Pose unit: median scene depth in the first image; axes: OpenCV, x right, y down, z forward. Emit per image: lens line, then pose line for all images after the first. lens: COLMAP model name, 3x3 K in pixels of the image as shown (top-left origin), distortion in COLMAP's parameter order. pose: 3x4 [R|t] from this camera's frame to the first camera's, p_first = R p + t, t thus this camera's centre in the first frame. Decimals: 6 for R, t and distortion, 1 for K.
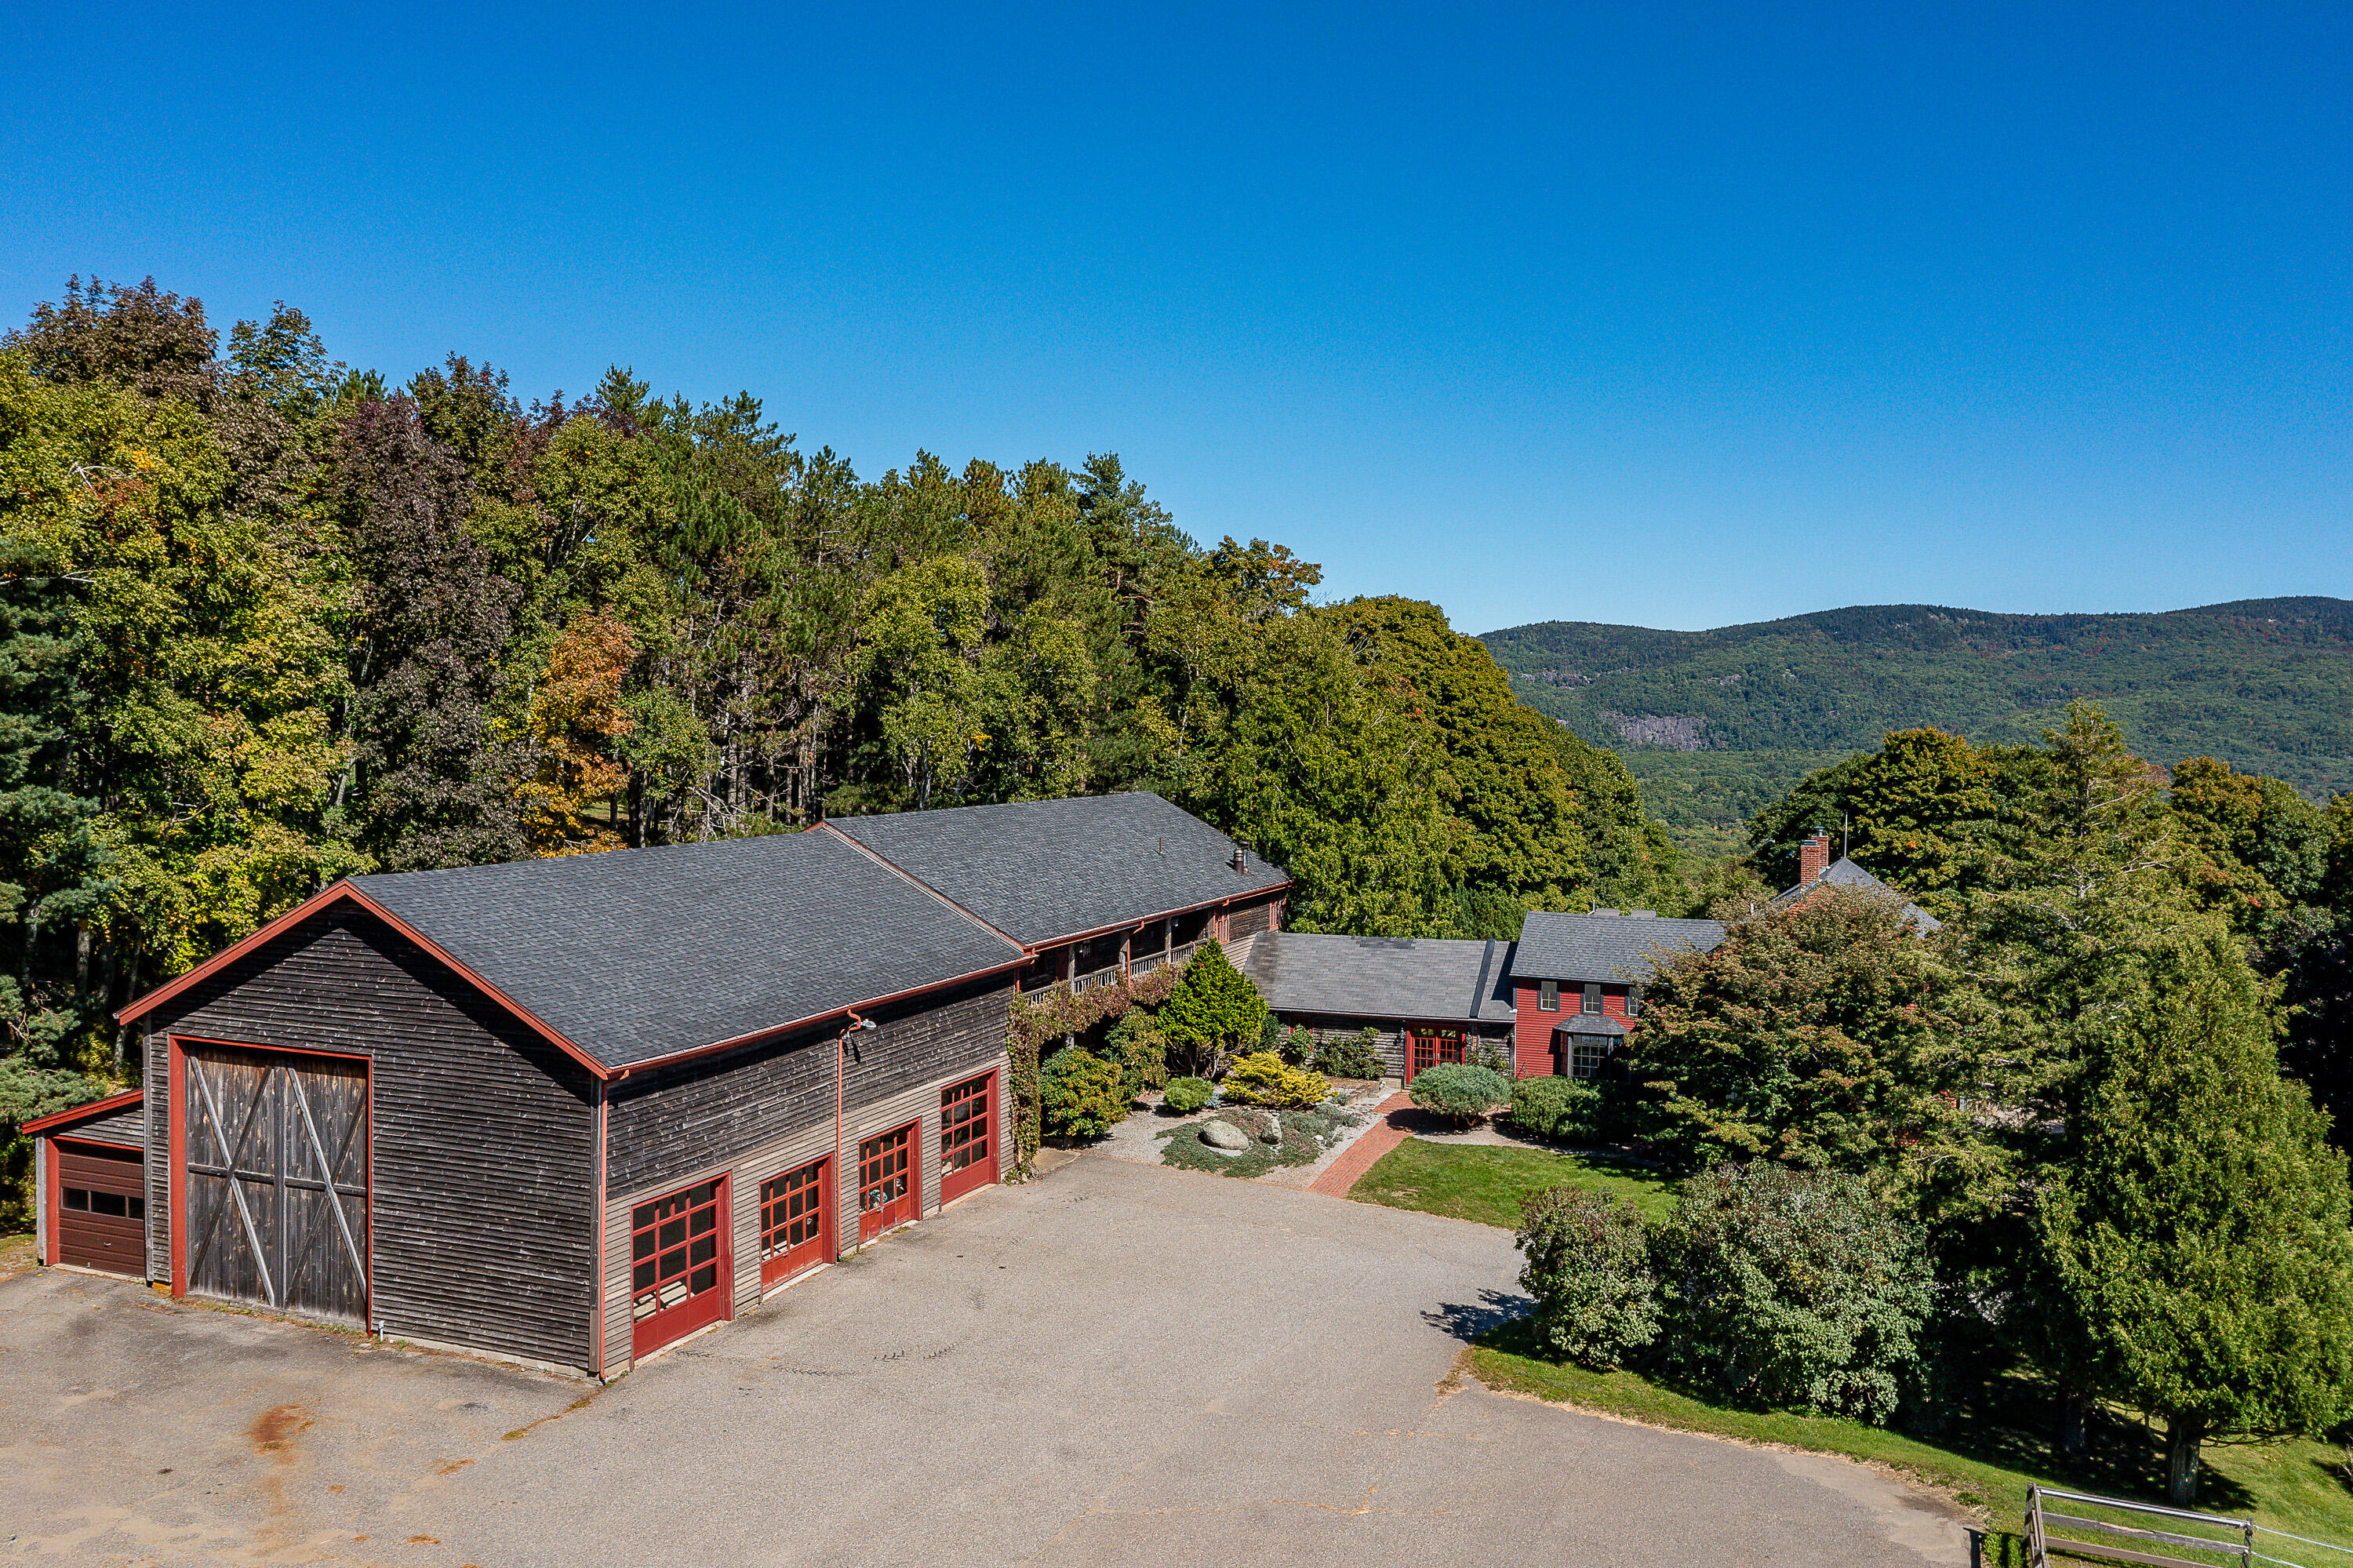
lens RADIAL K [[1884.2, 0, 1176.5], [0, 1884.2, 784.0], [0, 0, 1]] dist [-0.012764, 0.006994]
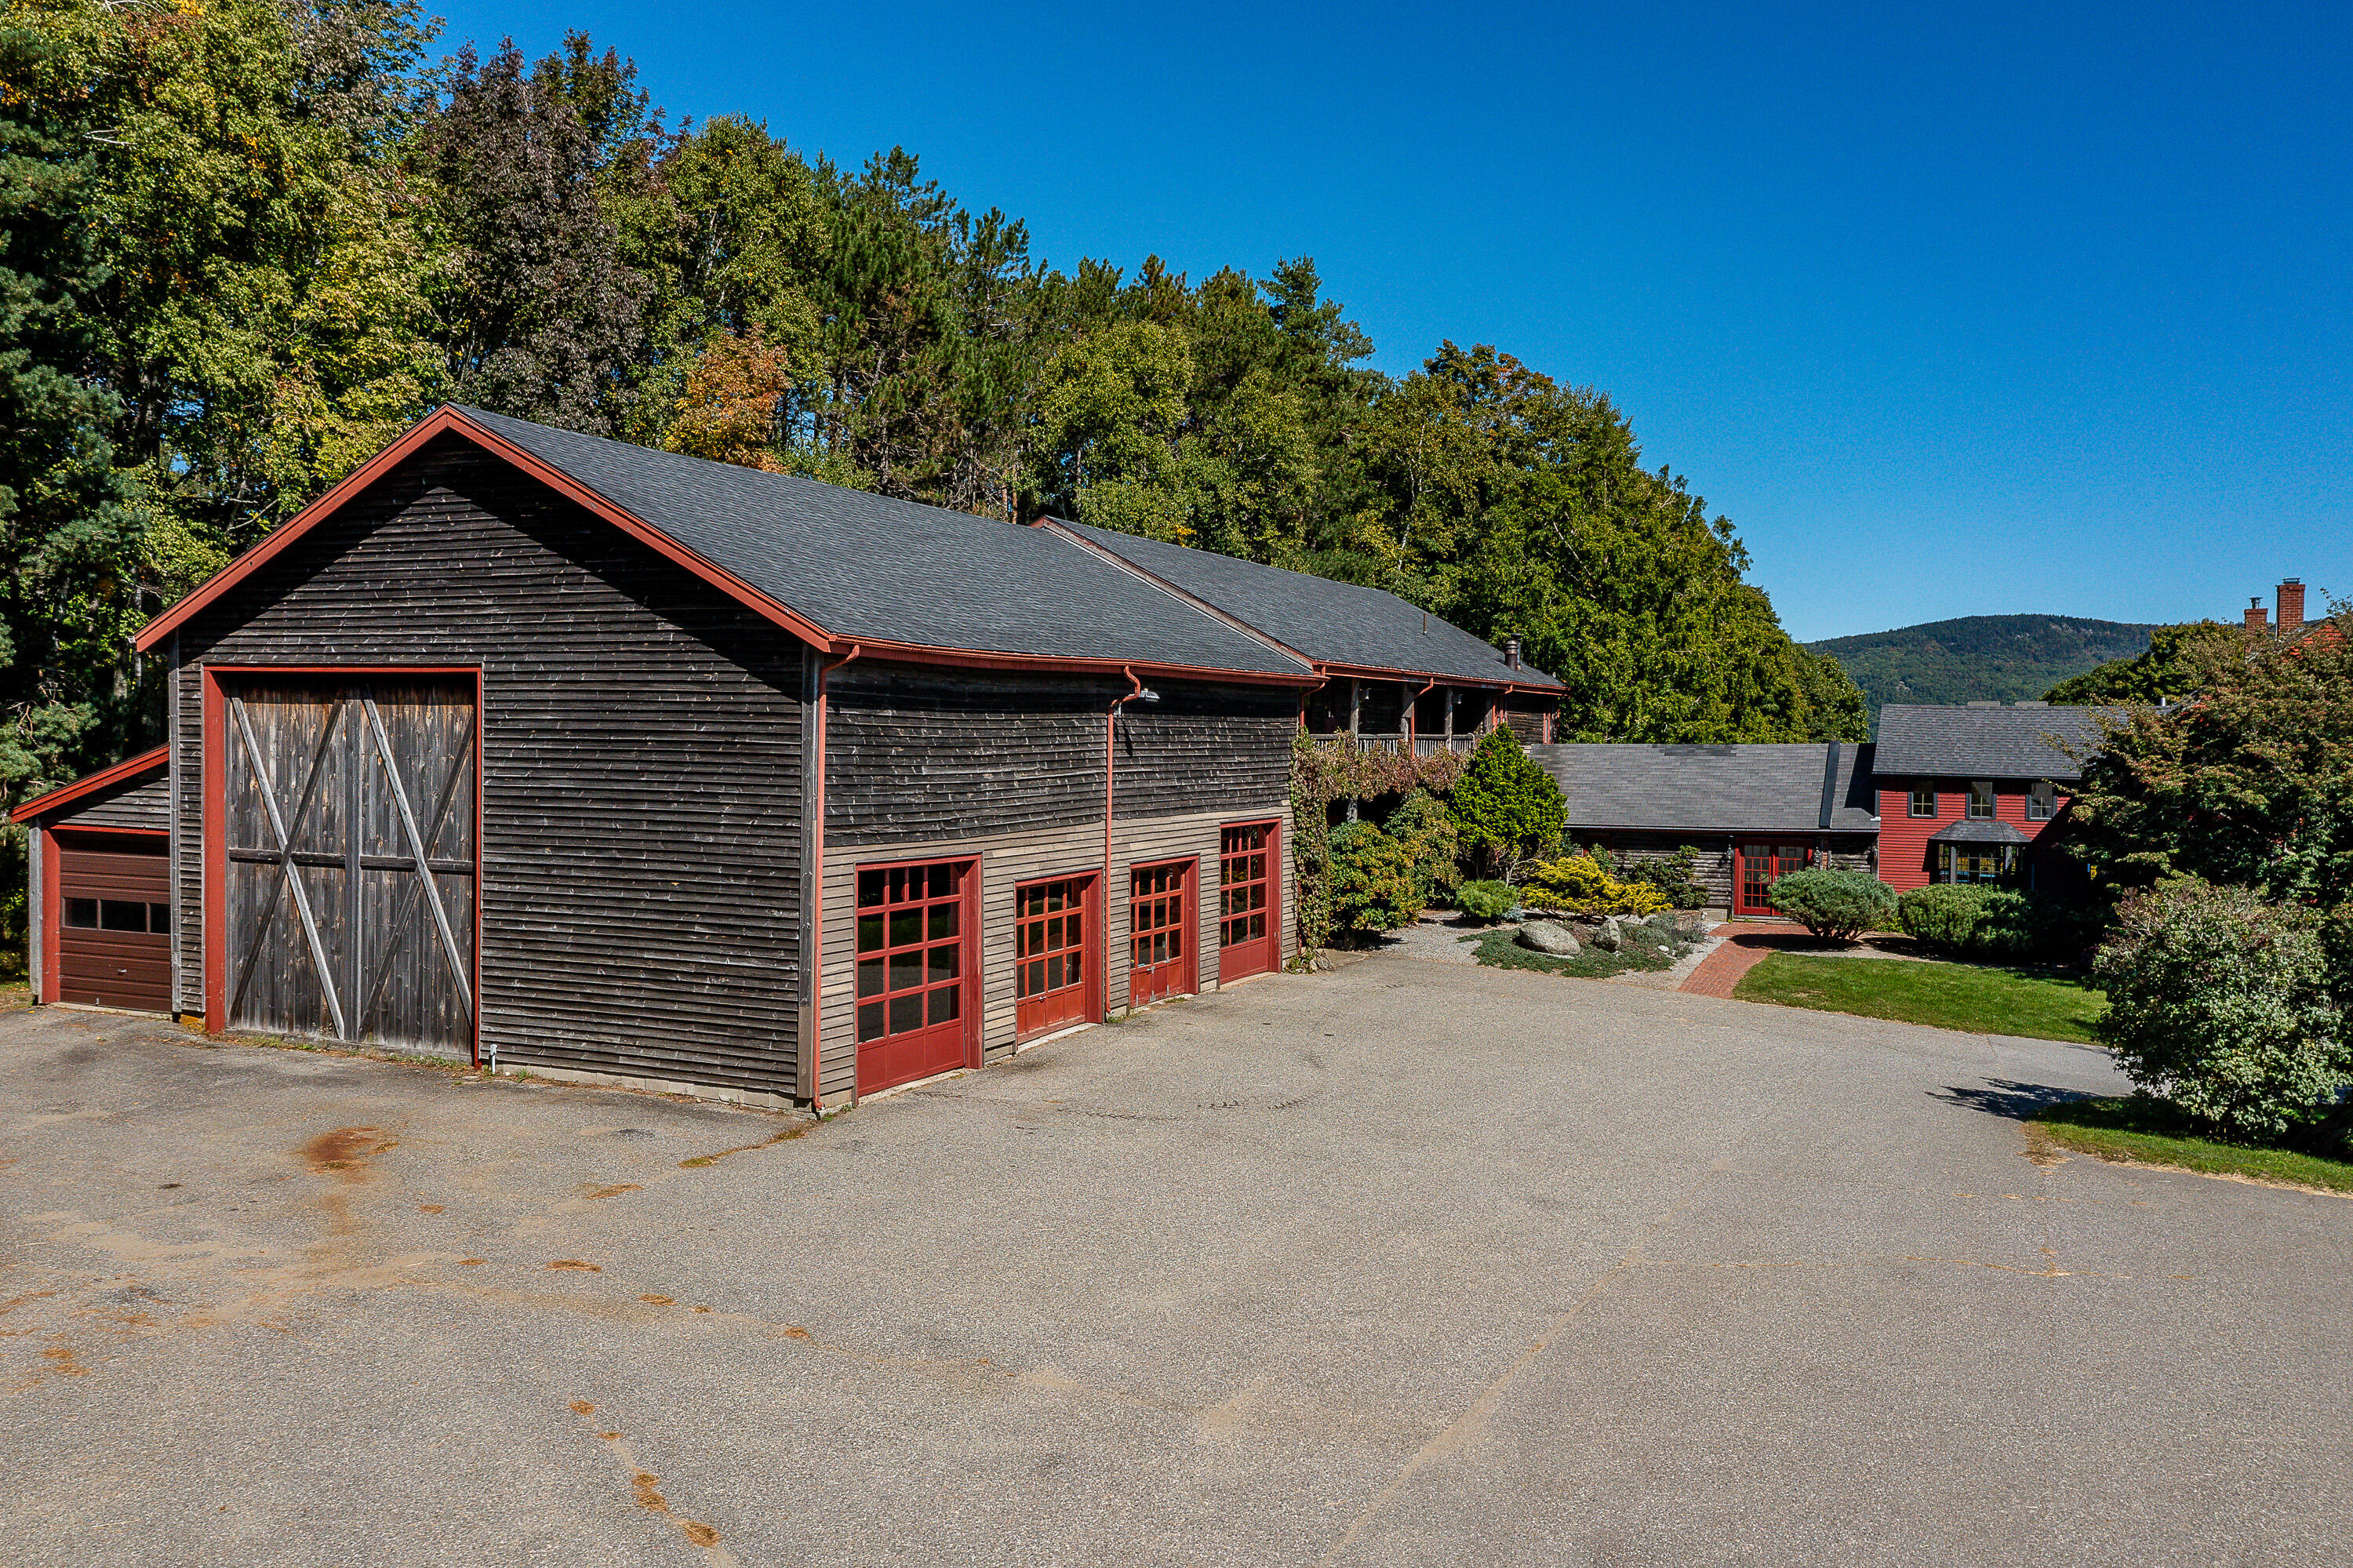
lens RADIAL K [[1919.8, 0, 1176.5], [0, 1919.8, 784.0], [0, 0, 1]] dist [-0.006133, -0.003860]
pose [[0.998927, 0.000424, -0.046320, -0.118471], [-0.000865, 0.999954, -0.009504, 0.169141], [0.046313, 0.009534, 0.998881, 0.259075]]
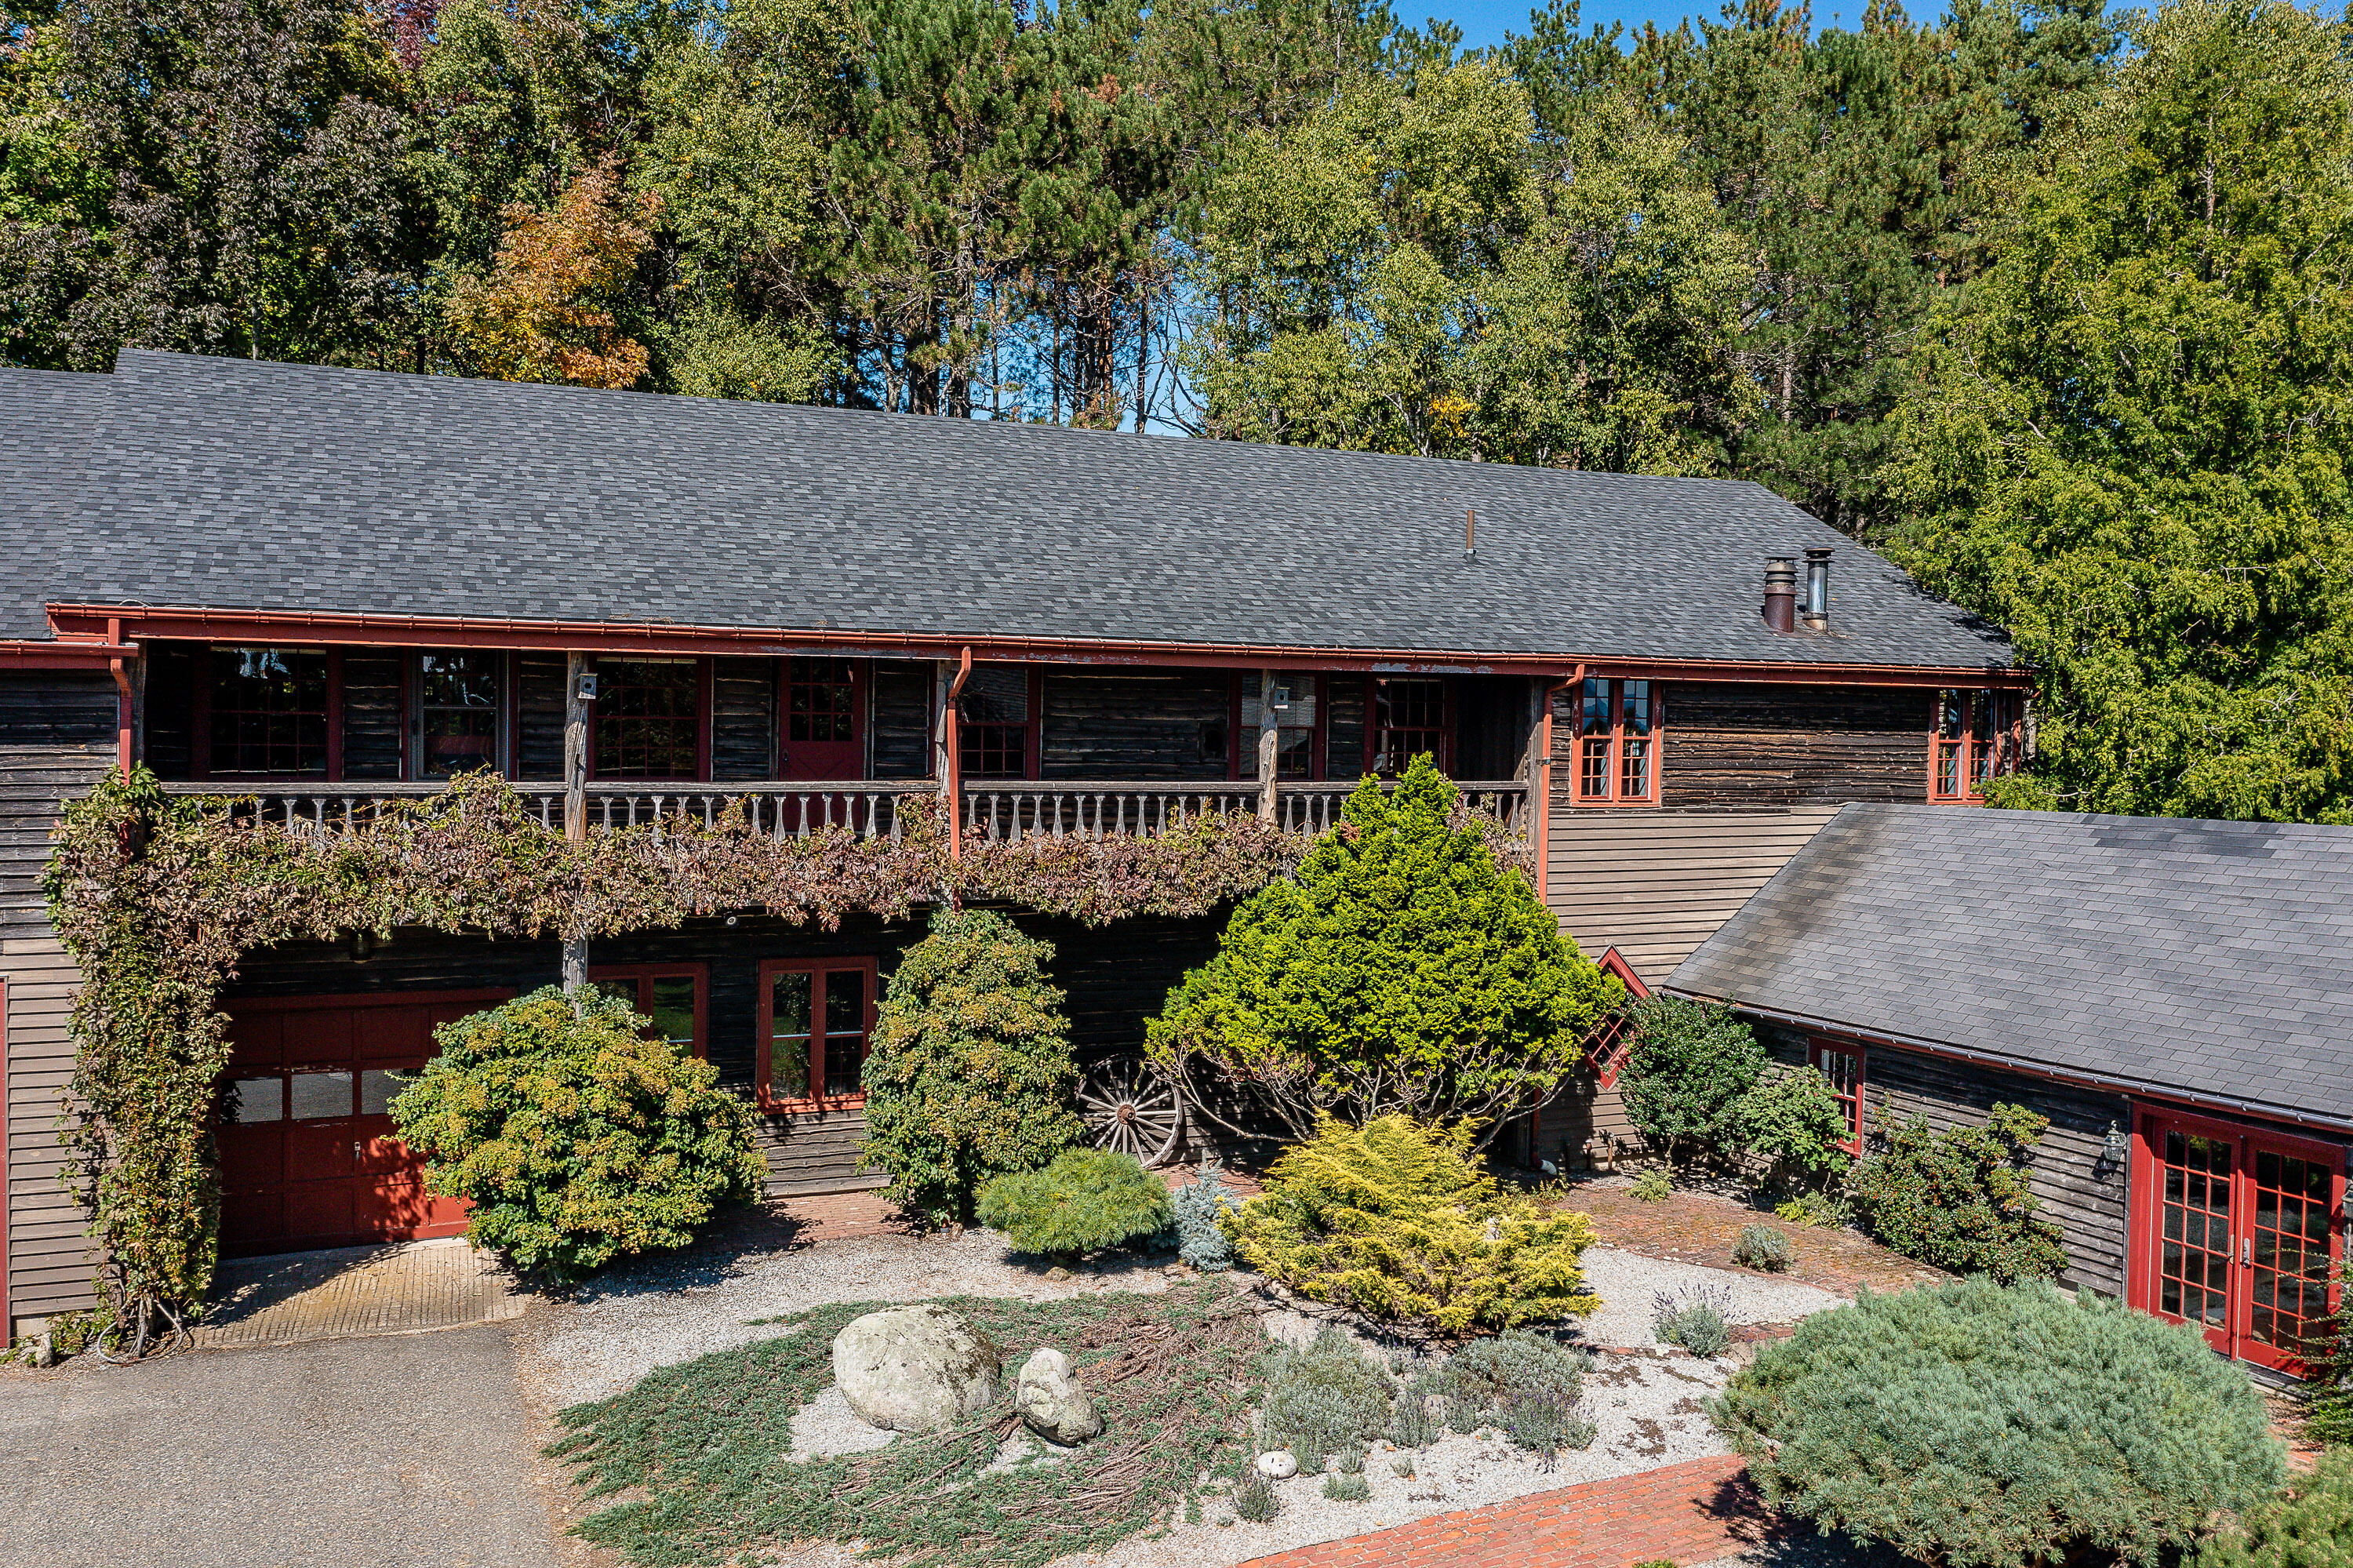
lens RADIAL K [[1884.2, 0, 1176.5], [0, 1884.2, 784.0], [0, 0, 1]] dist [-0.012764, 0.006994]
pose [[0.712836, 0.019480, -0.701060, 0.323495], [-0.030096, 0.999543, -0.002828, 0.129487], [0.700685, 0.023115, 0.713096, 1.074299]]
